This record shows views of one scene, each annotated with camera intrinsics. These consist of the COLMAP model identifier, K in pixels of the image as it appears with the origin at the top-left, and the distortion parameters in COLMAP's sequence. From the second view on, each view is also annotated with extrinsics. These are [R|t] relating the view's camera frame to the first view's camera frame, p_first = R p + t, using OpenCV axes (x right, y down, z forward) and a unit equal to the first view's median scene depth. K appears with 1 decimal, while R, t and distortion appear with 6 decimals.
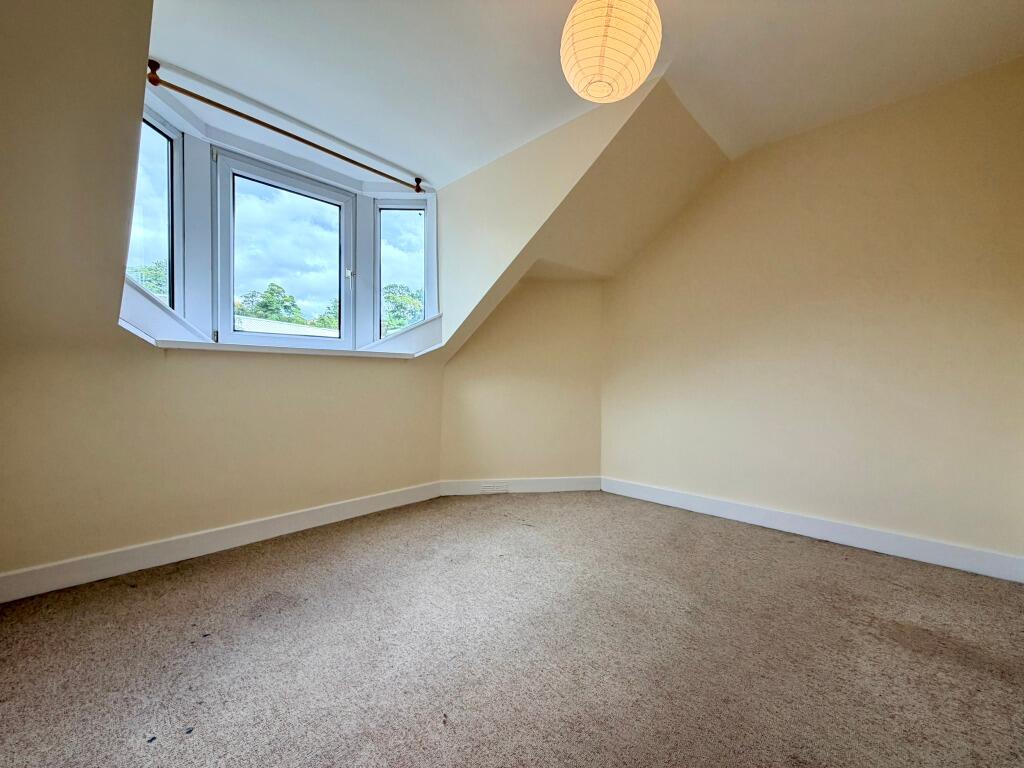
lens RADIAL K [[406.3, 0, 519.8], [0, 406.3, 382.8], [0, 0, 1]] dist [-0.003210, -0.000169]
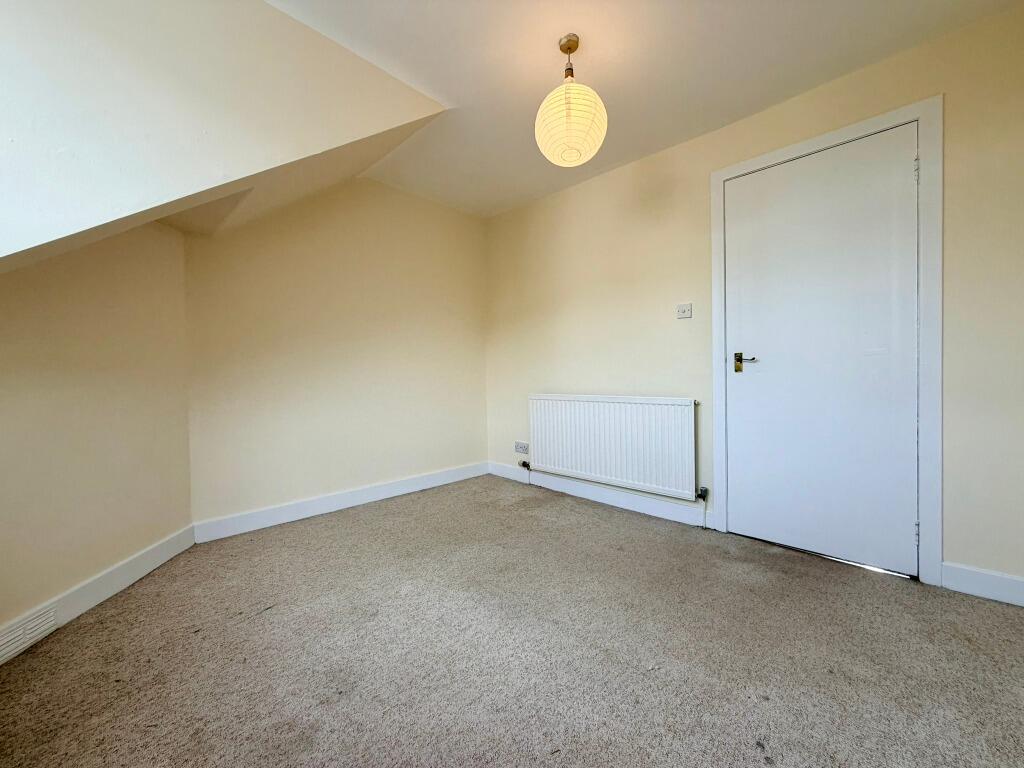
lens RADIAL K [[406.3, 0, 510.3], [0, 406.3, 380.9], [0, 0, 1]] dist [-0.003210, -0.000169]
pose [[0.031317, -0.015733, 0.999386, -0.400344], [0.027609, 0.999508, 0.014870, 0.001082], [-0.999128, 0.027127, 0.031736, 0.410161]]
